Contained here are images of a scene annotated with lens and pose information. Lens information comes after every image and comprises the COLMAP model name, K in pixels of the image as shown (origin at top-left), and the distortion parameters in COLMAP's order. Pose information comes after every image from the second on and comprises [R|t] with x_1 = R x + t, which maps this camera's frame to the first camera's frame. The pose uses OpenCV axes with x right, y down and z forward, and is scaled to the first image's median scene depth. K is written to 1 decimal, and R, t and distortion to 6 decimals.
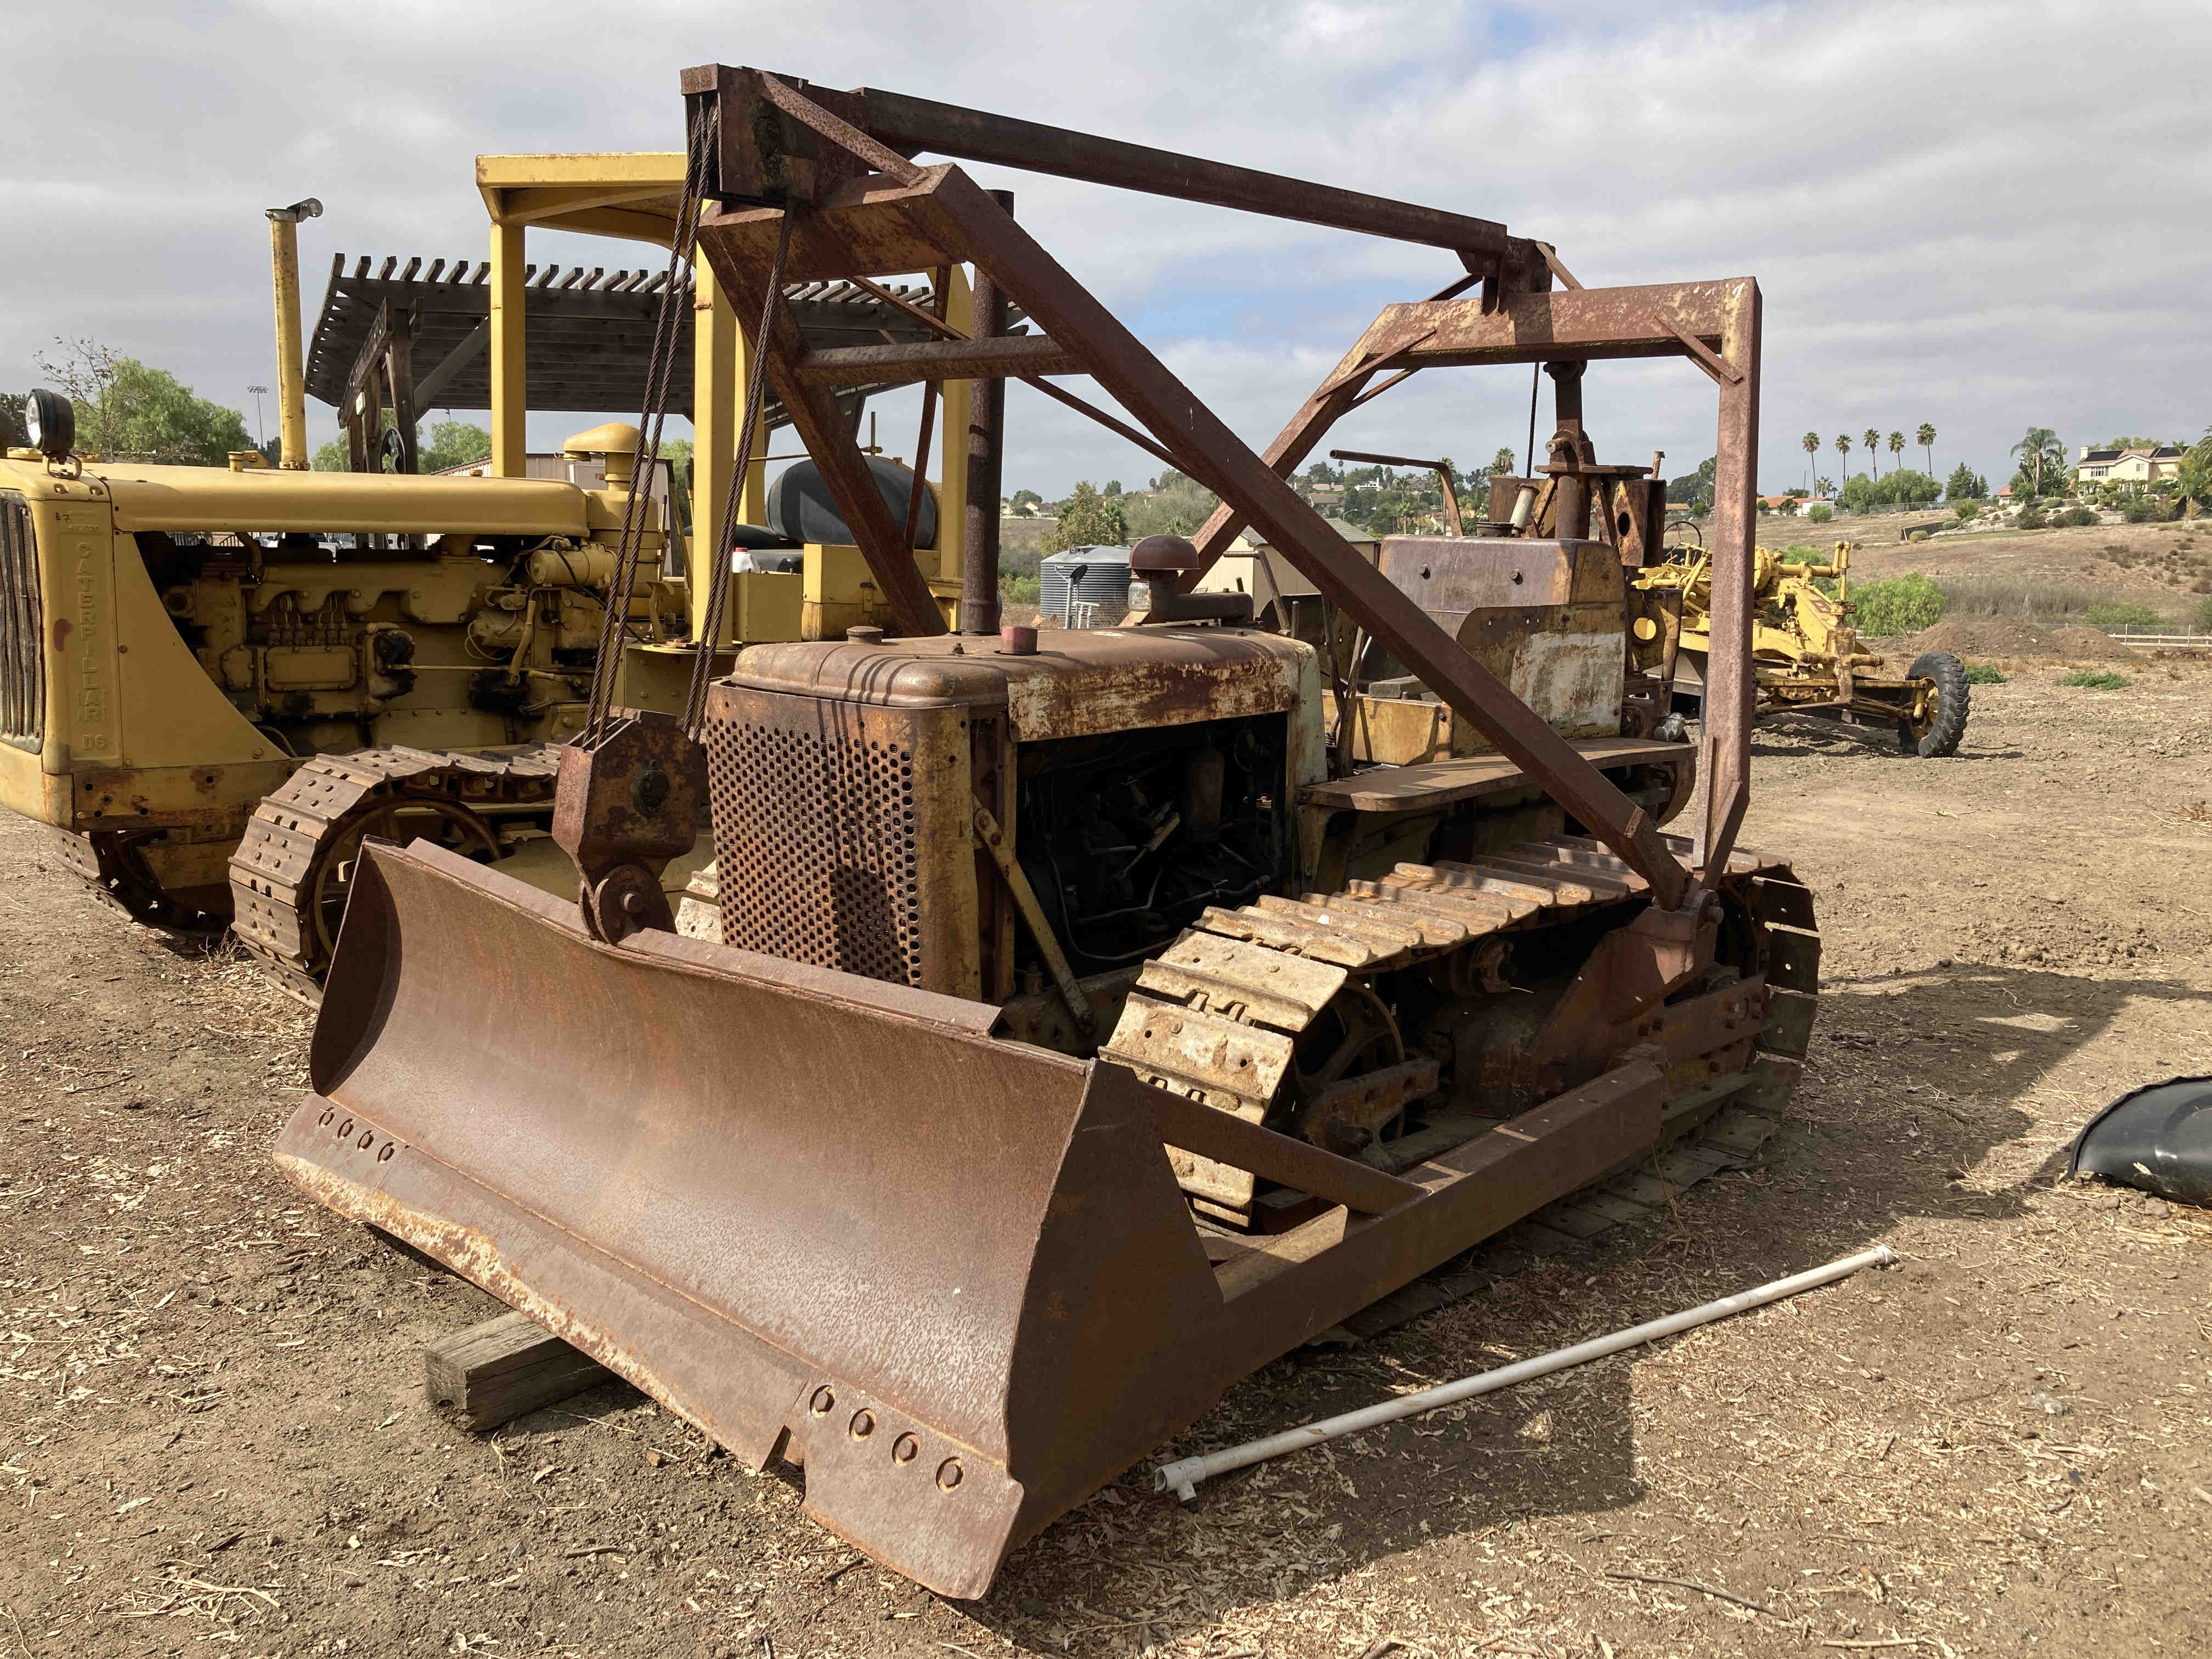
lens RADIAL K [[1831.8, 0, 1111.1], [0, 1831.8, 837.6], [0, 0, 1]] dist [0.021647, -0.015097]
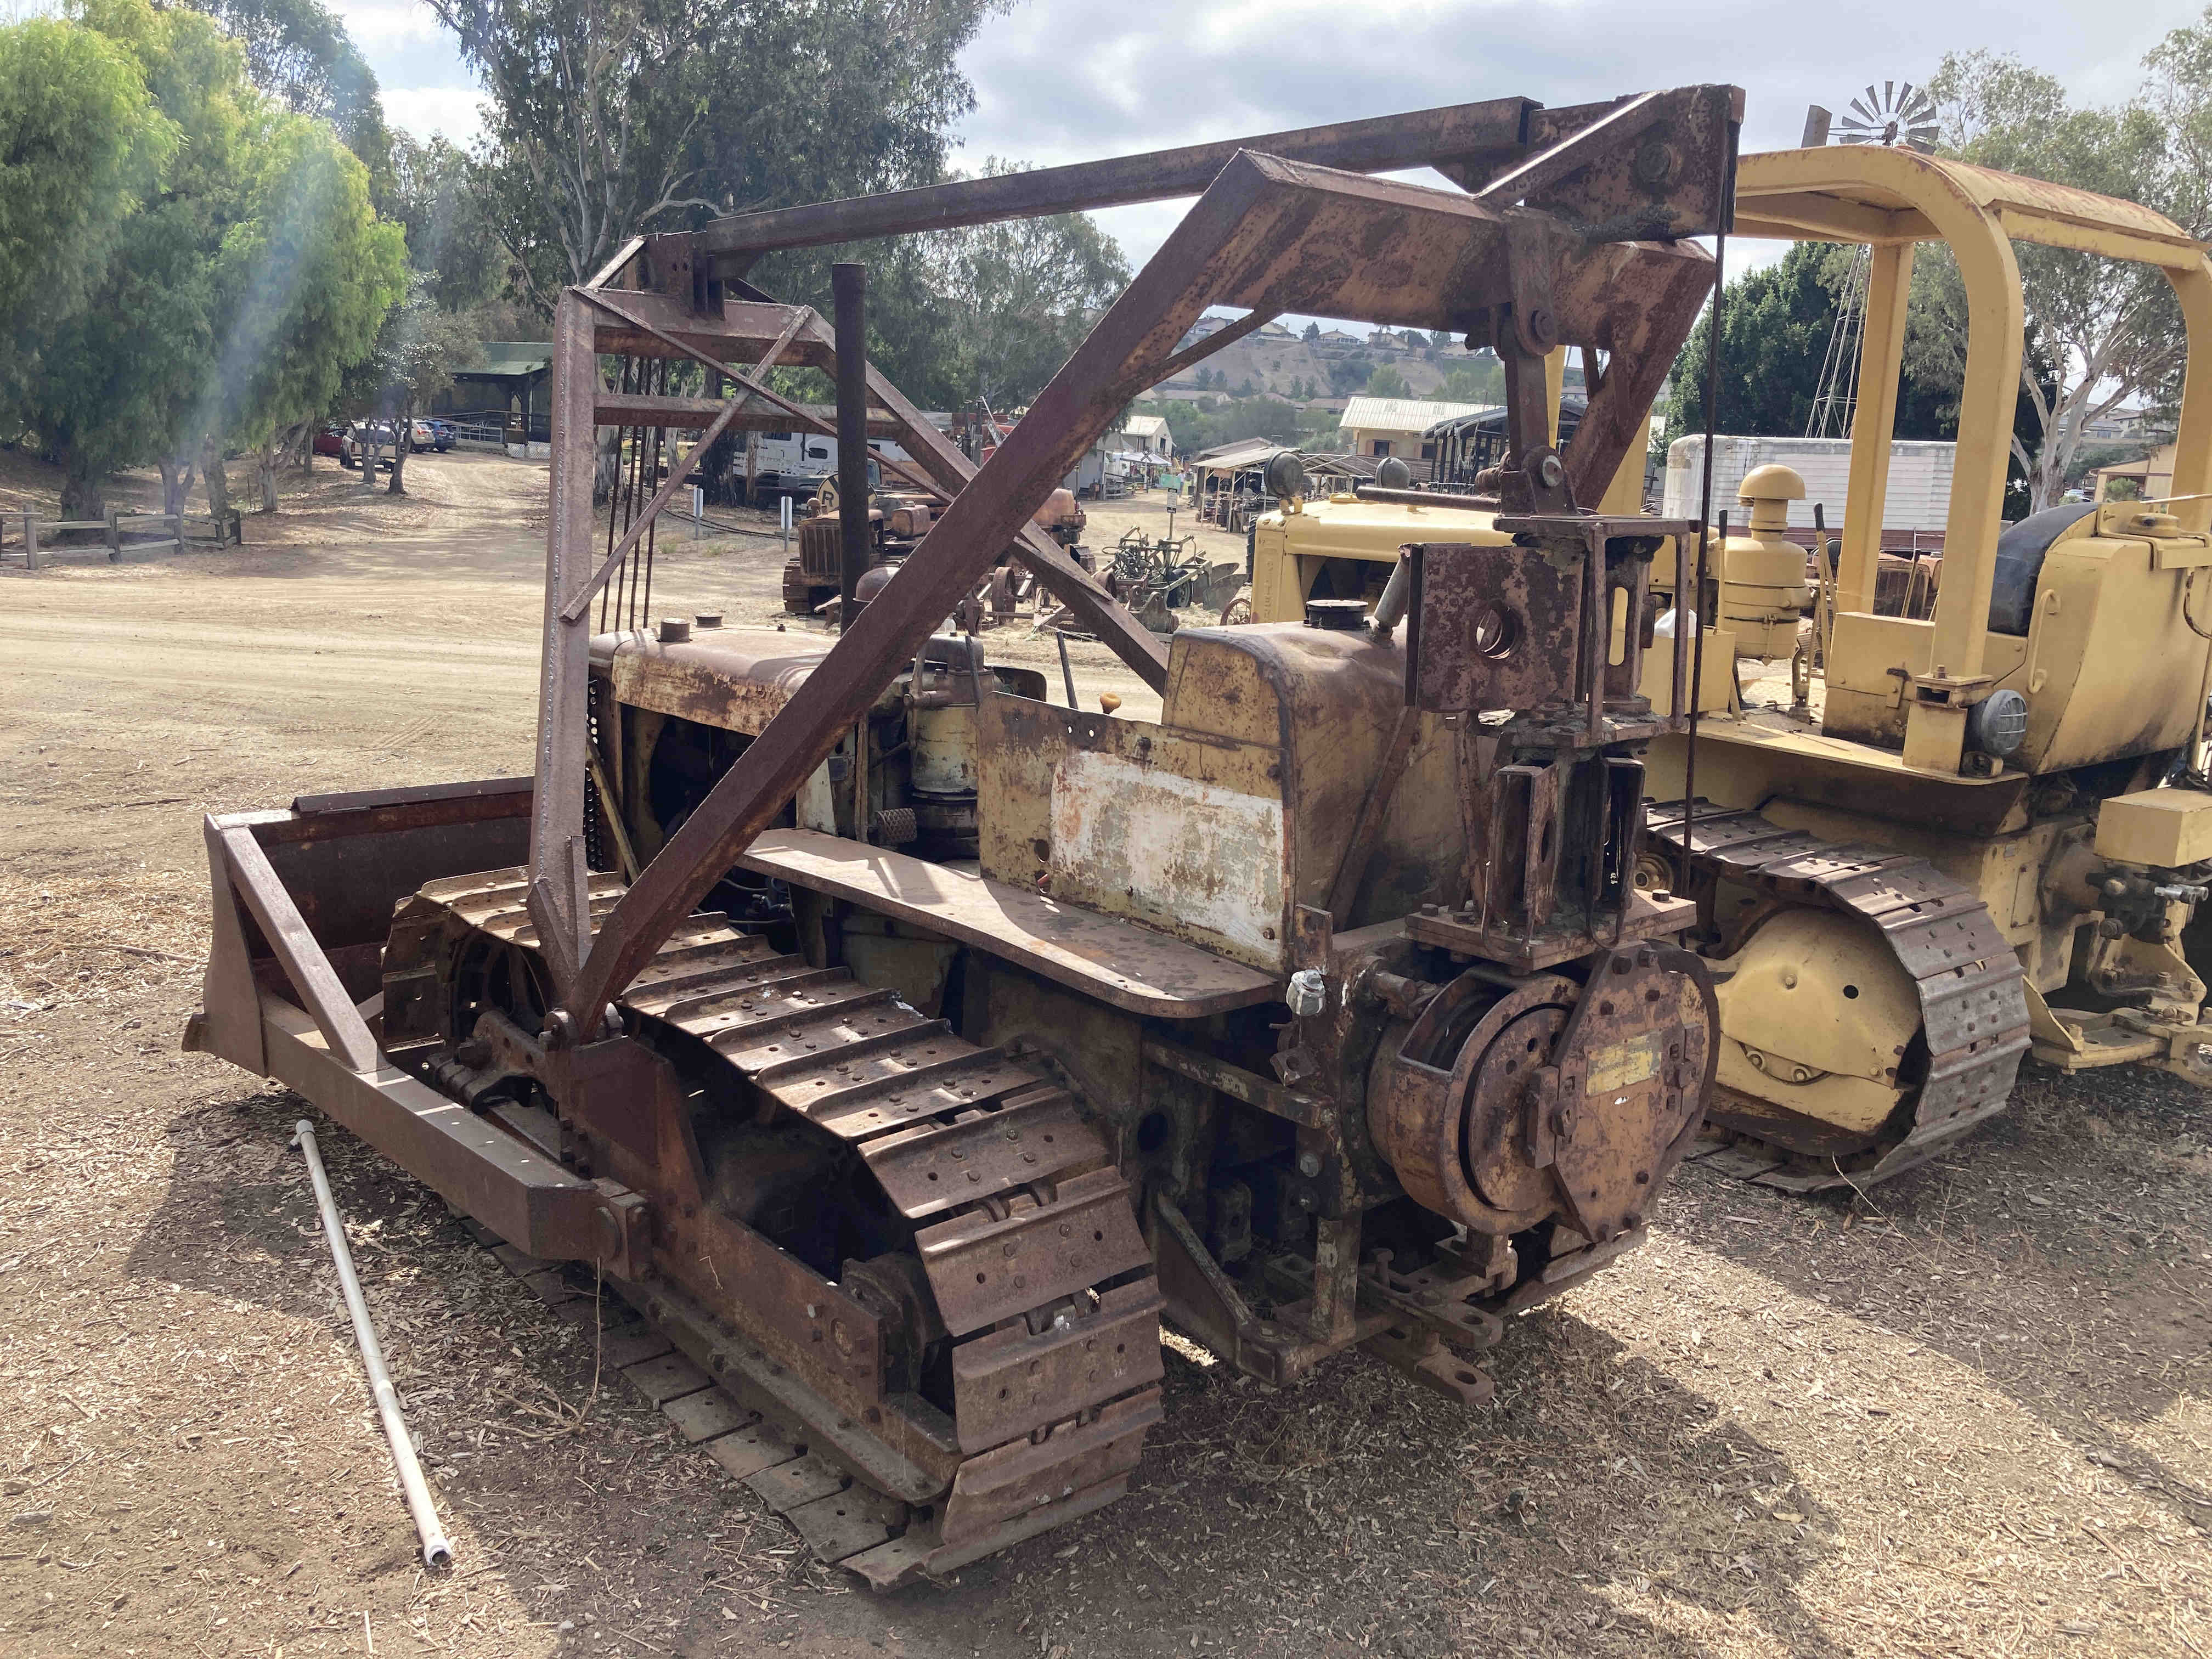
lens RADIAL K [[1831.8, 0, 1114.3], [0, 1831.8, 837.3], [0, 0, 1]] dist [0.021647, -0.015097]
pose [[-0.077366, 0.186592, -0.979386, 0.905698], [-0.214865, 0.956127, 0.199134, -0.217997], [0.973575, 0.225842, -0.033880, 1.031745]]
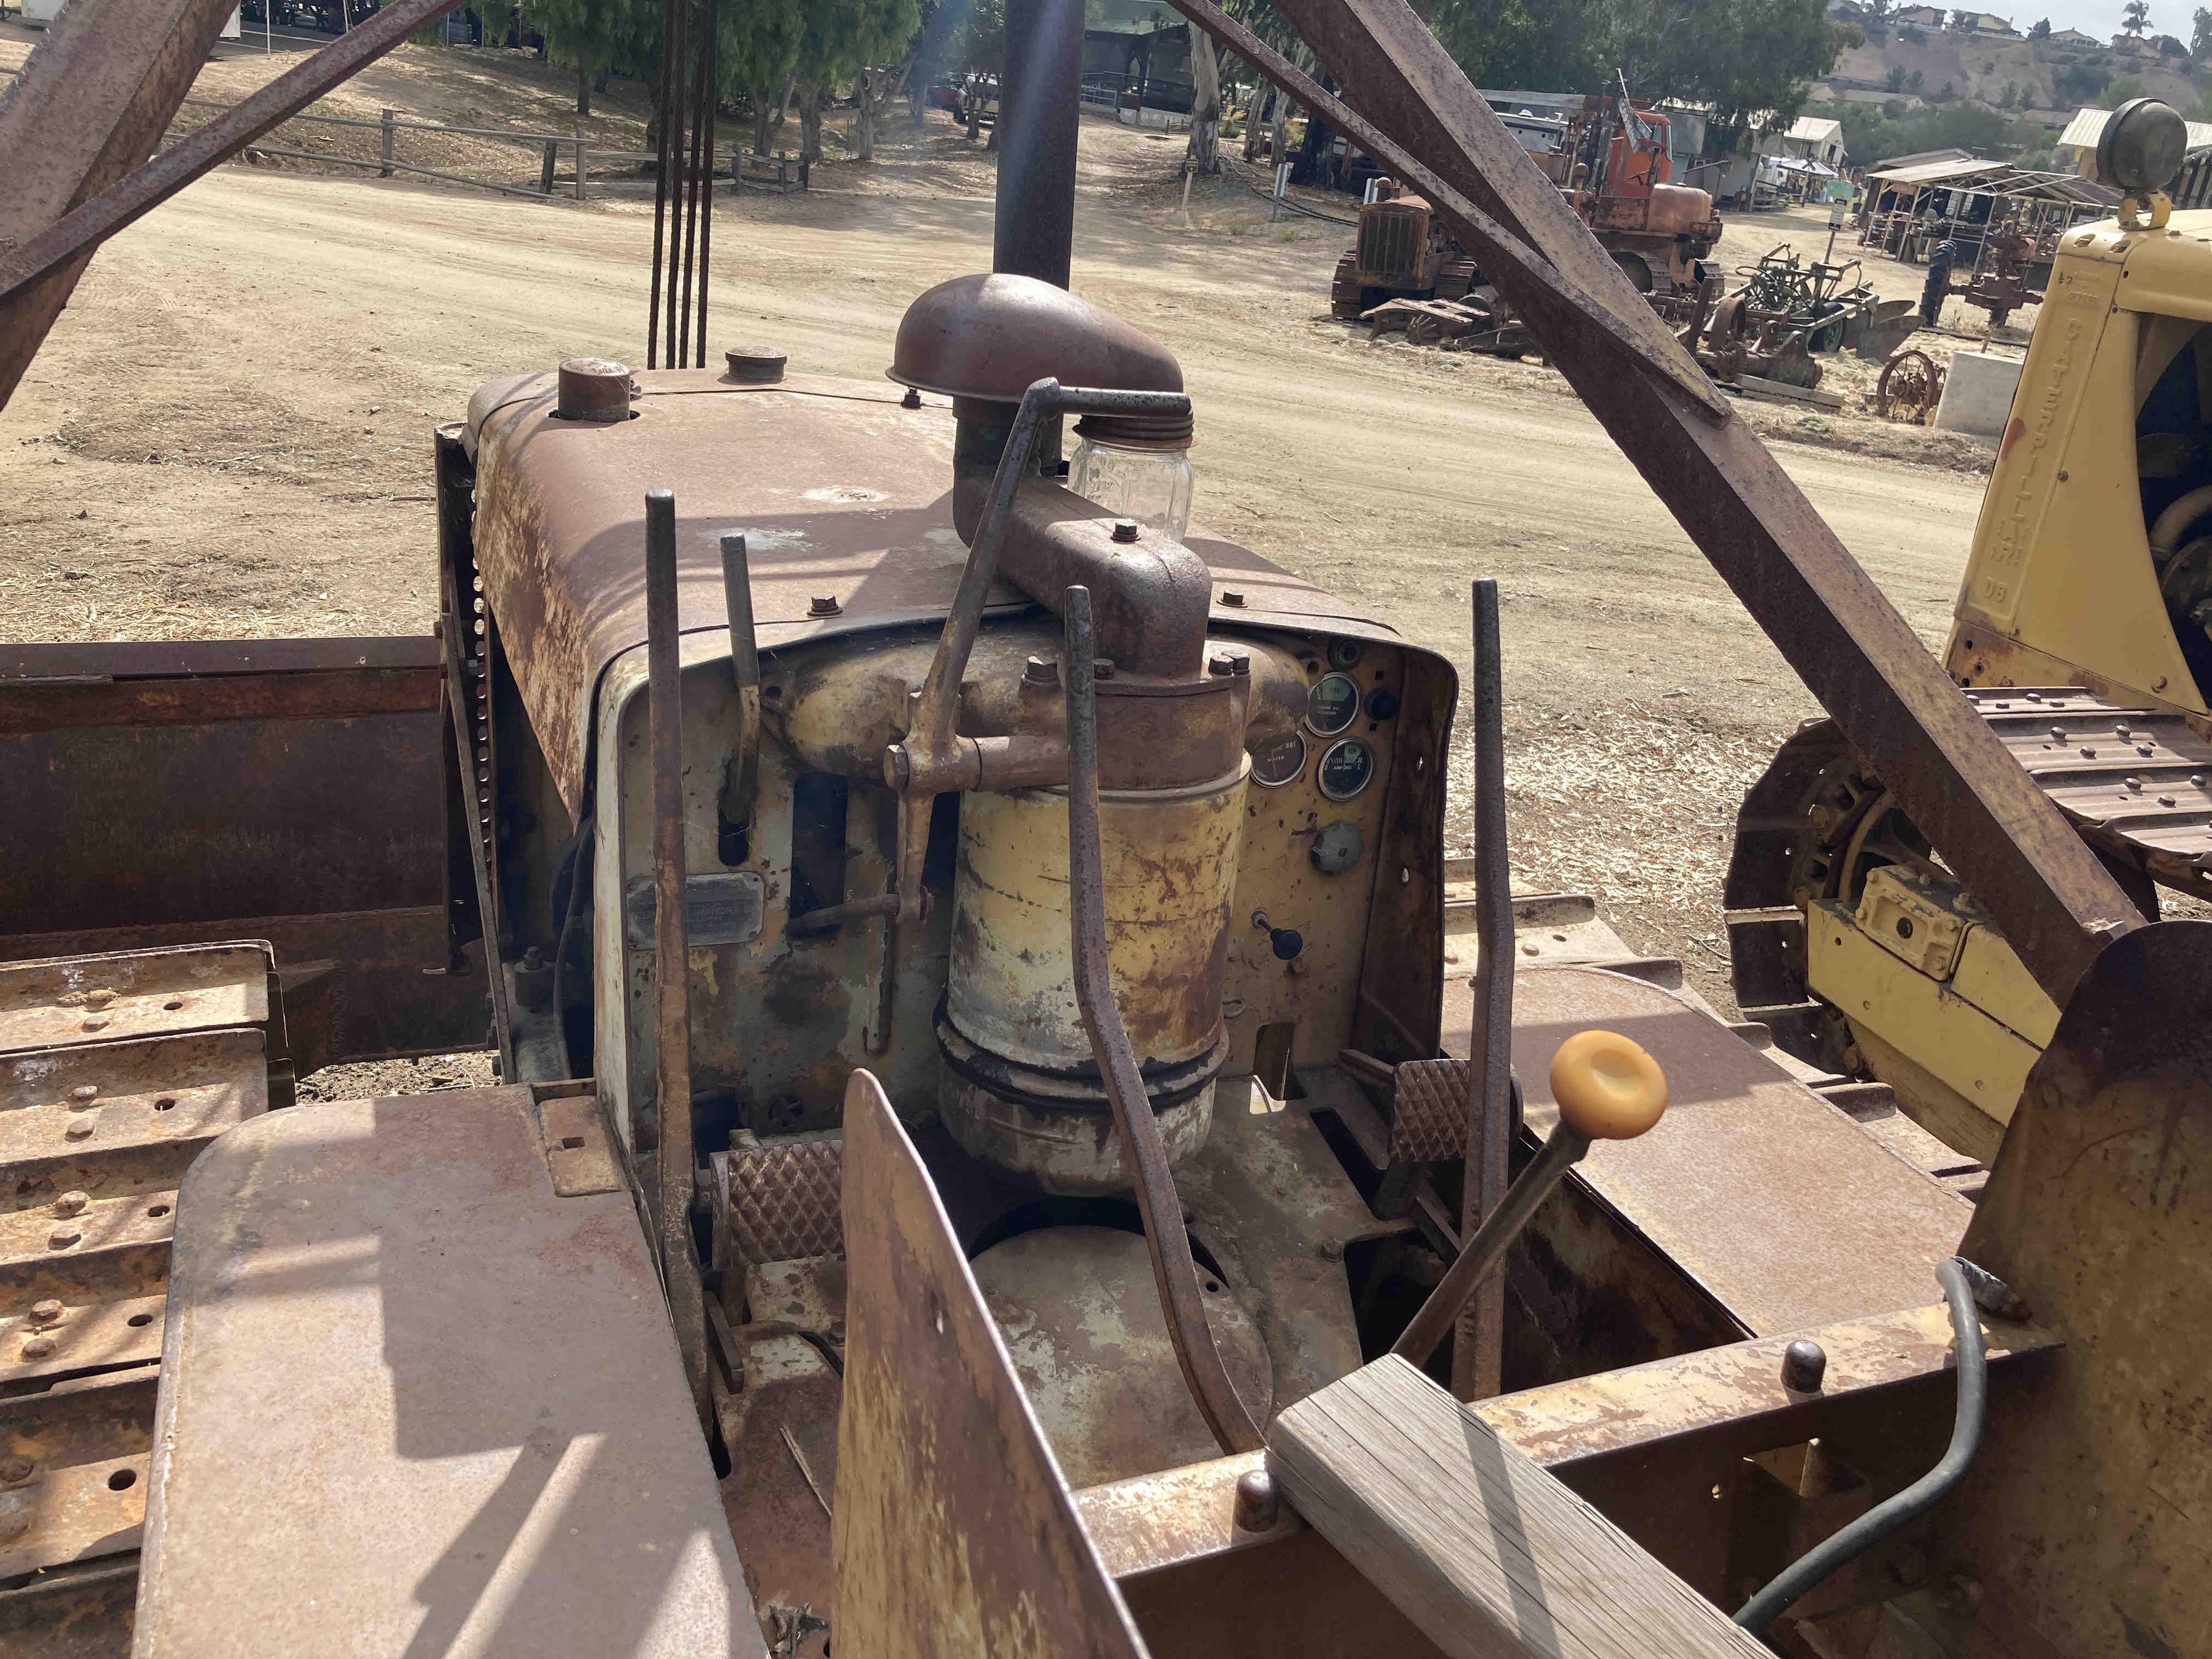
lens RADIAL K [[1831.8, 0, 1083.4], [0, 1831.8, 815.6], [0, 0, 1]] dist [0.021647, -0.015097]
pose [[-0.402687, 0.284437, -0.870022, 0.782043], [-0.261994, 0.874910, 0.407298, -0.211446], [0.877042, 0.391955, -0.277794, 1.022788]]
